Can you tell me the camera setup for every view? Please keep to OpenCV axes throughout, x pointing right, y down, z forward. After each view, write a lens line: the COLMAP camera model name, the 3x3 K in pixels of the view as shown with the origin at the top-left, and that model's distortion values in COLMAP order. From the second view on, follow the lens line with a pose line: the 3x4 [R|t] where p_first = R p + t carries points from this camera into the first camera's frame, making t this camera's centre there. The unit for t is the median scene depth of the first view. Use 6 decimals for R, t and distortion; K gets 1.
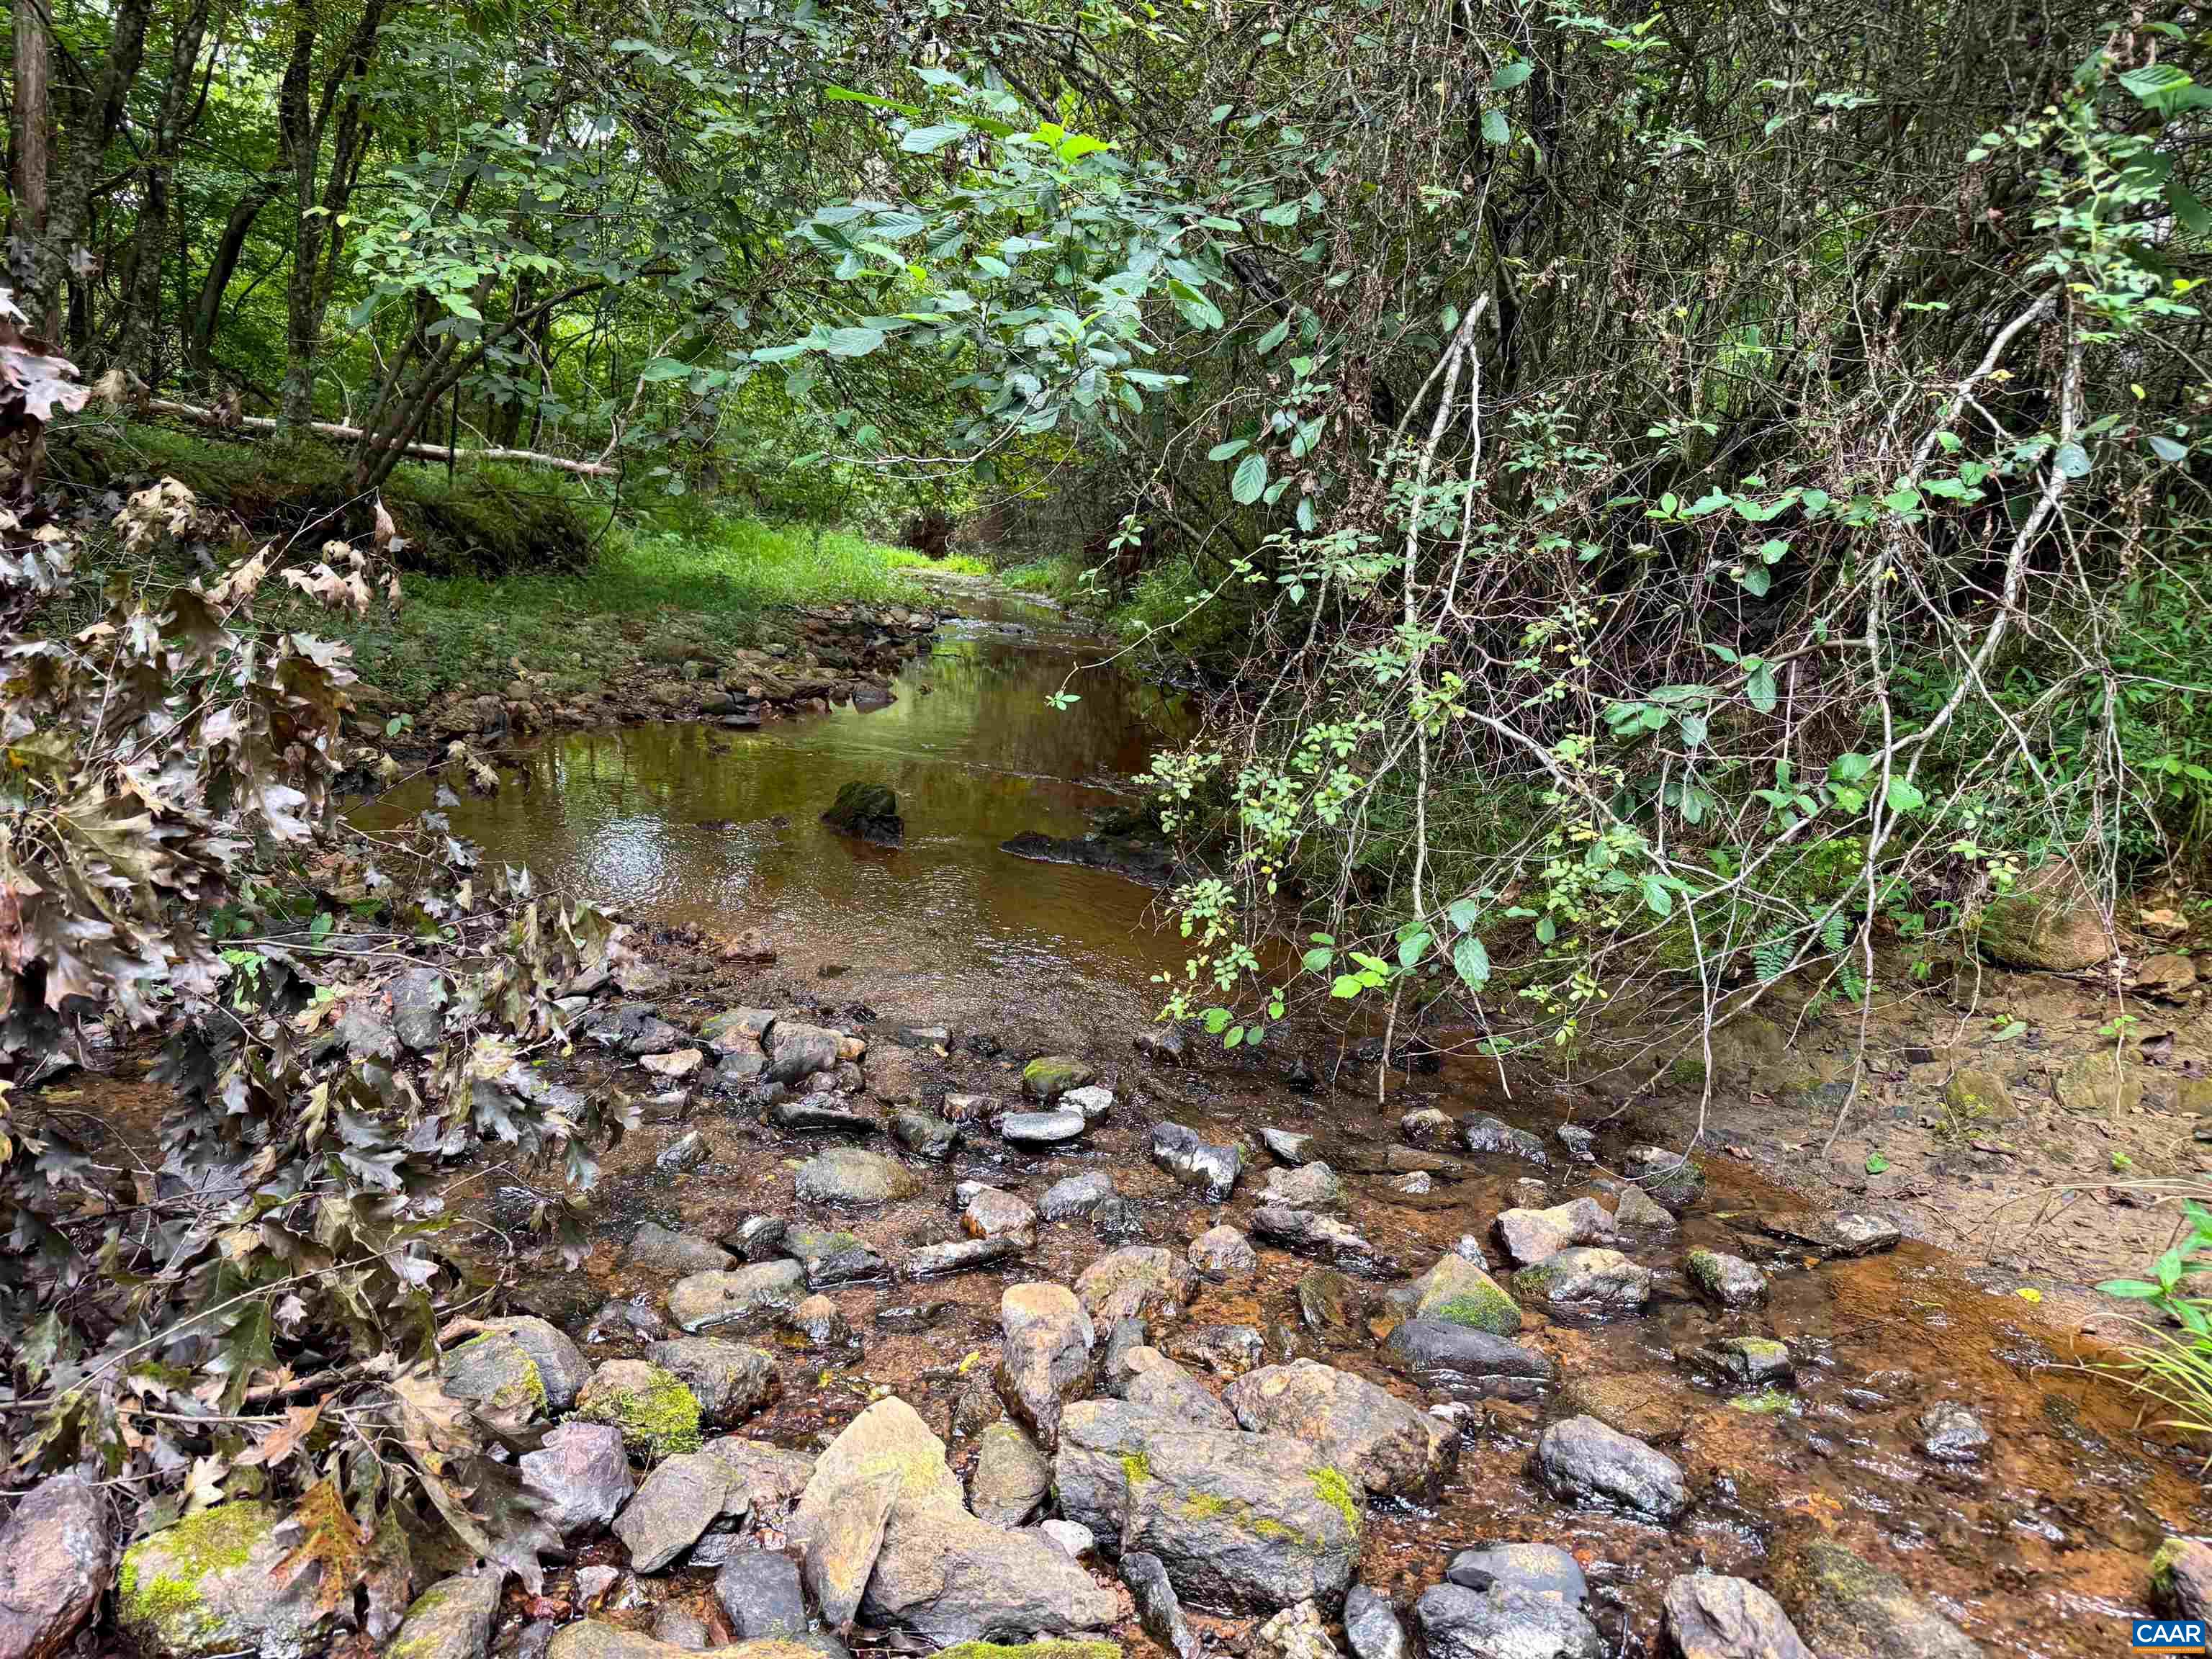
lens RADIAL K [[1527.1, 0, 1120.9], [0, 1527.1, 826.0], [0, 0, 1]] dist [0.055883, -0.063385]
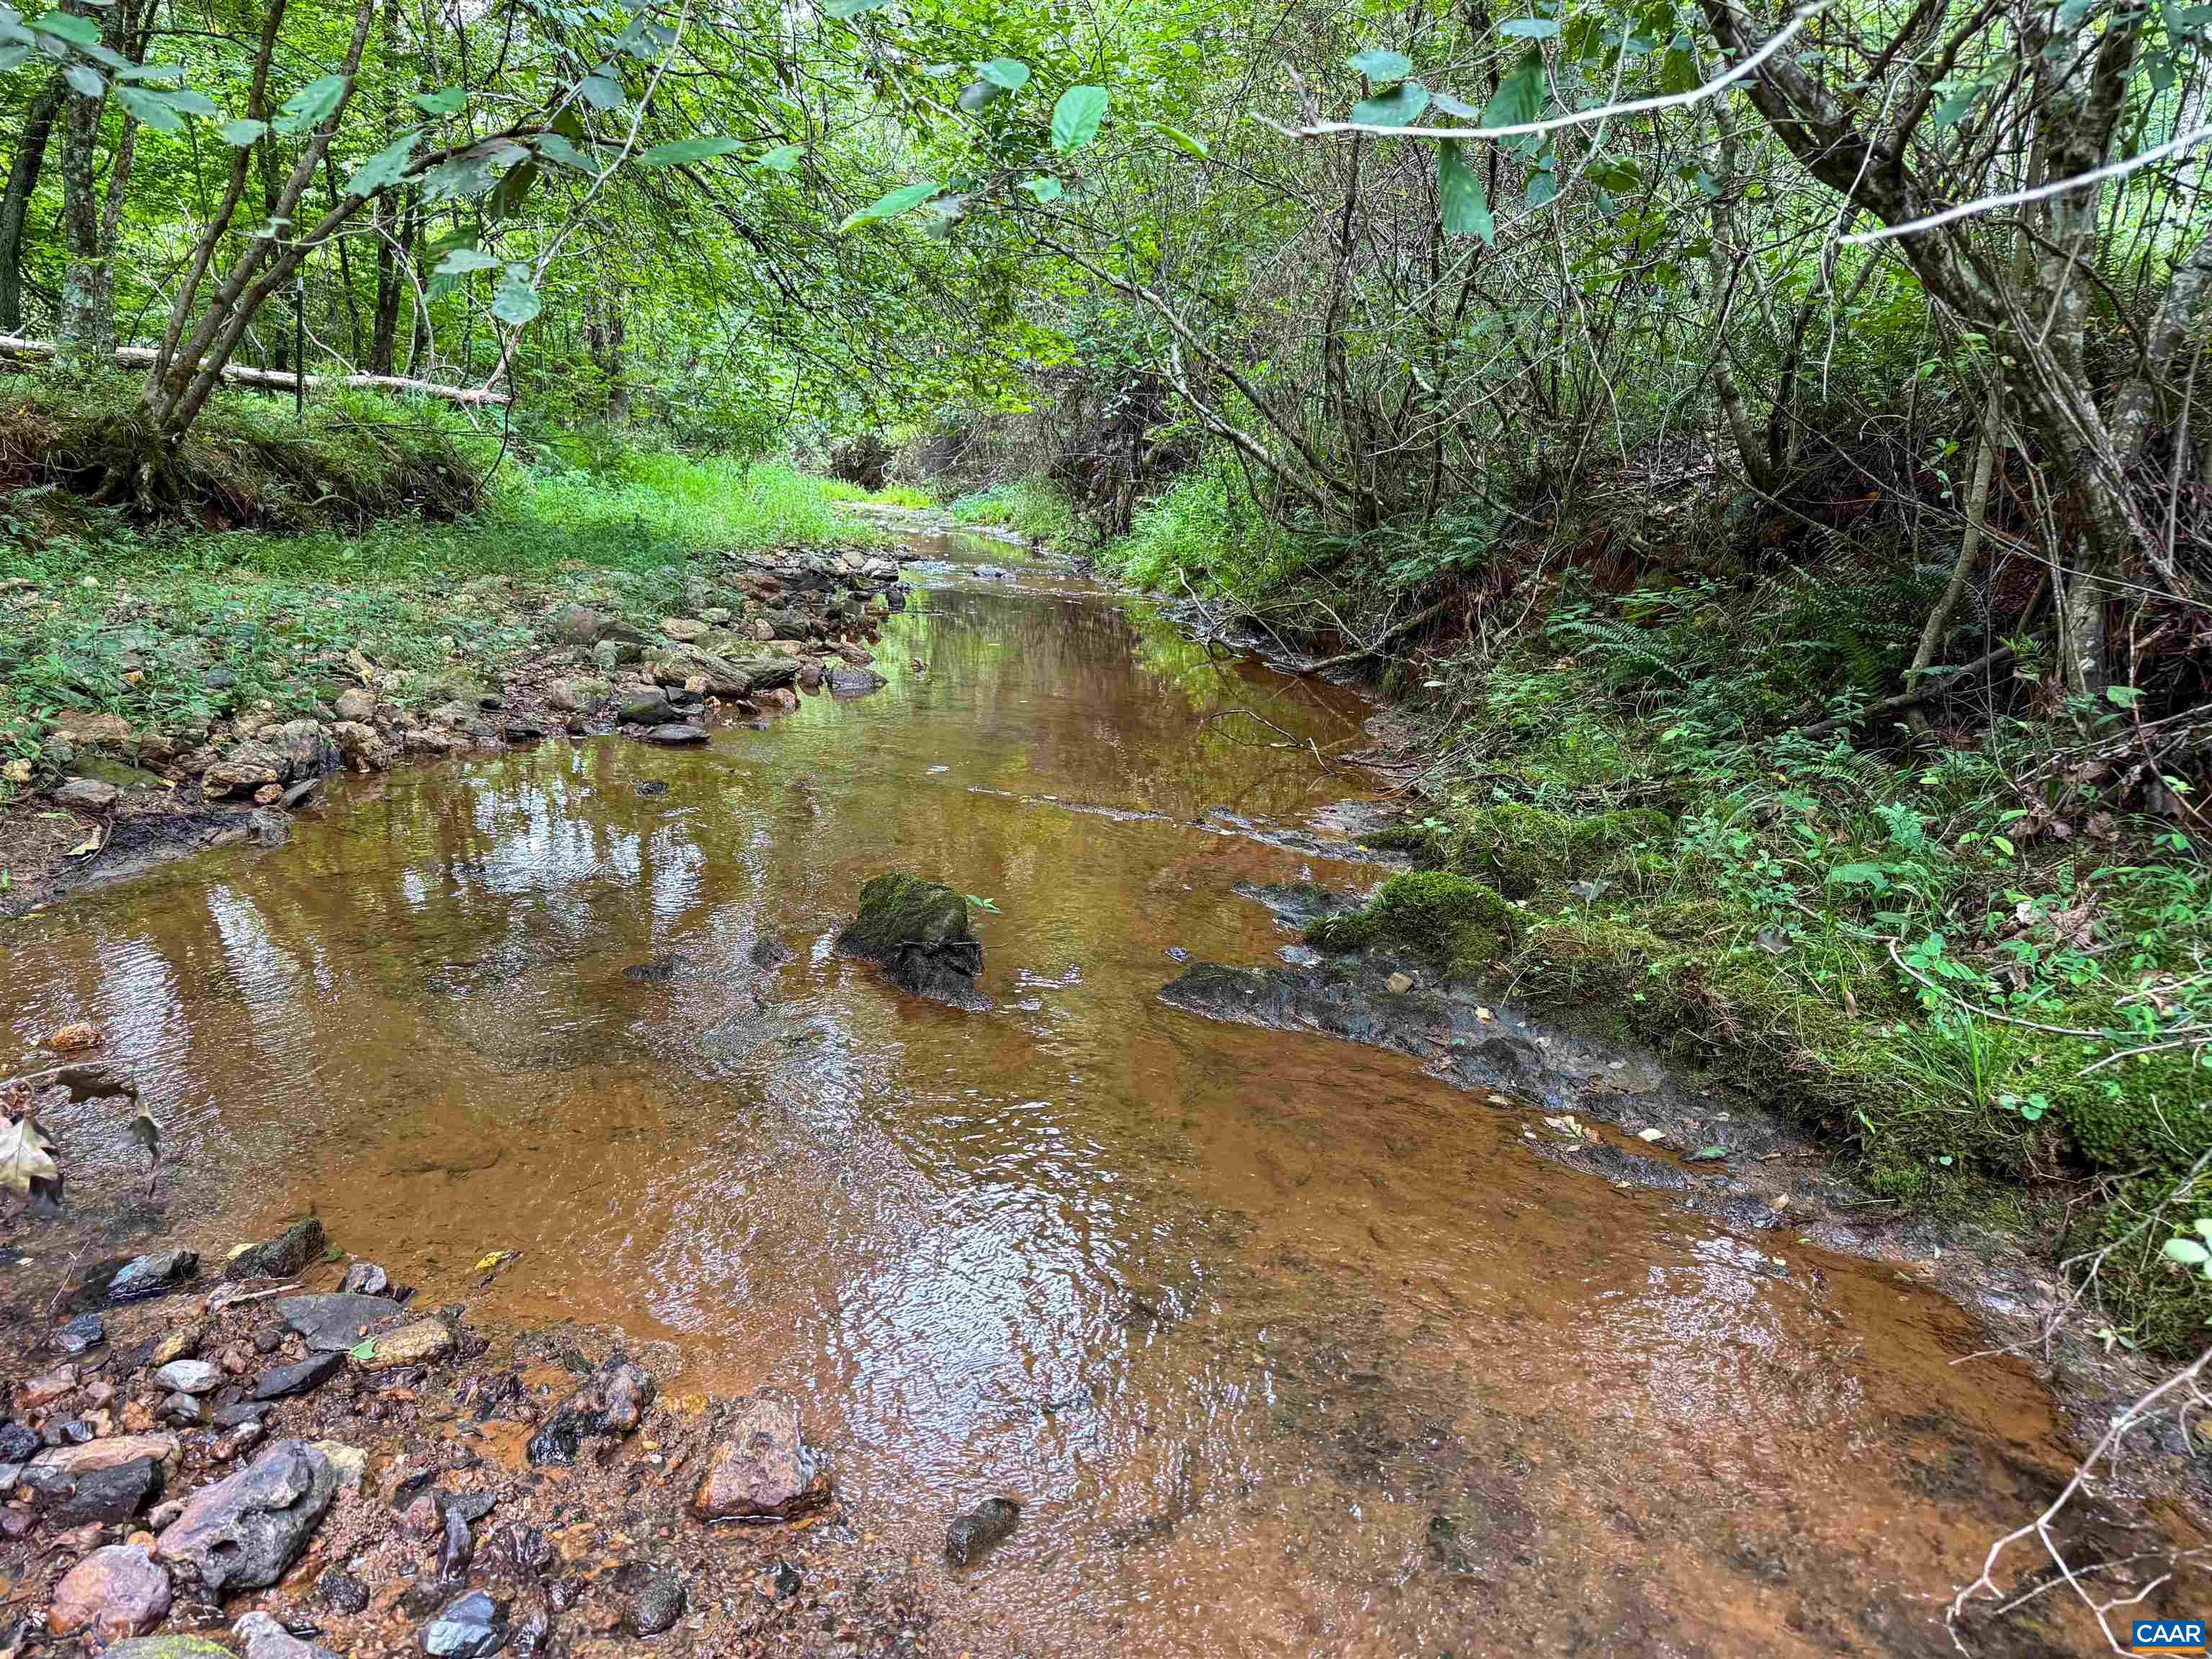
lens RADIAL K [[1527.1, 0, 1093.3], [0, 1527.1, 837.7], [0, 0, 1]] dist [0.055883, -0.063385]
pose [[0.998977, -0.038634, 0.023513, -0.043346], [0.037319, 0.997842, 0.054017, -0.028896], [-0.025549, -0.053085, 0.998263, 0.163249]]
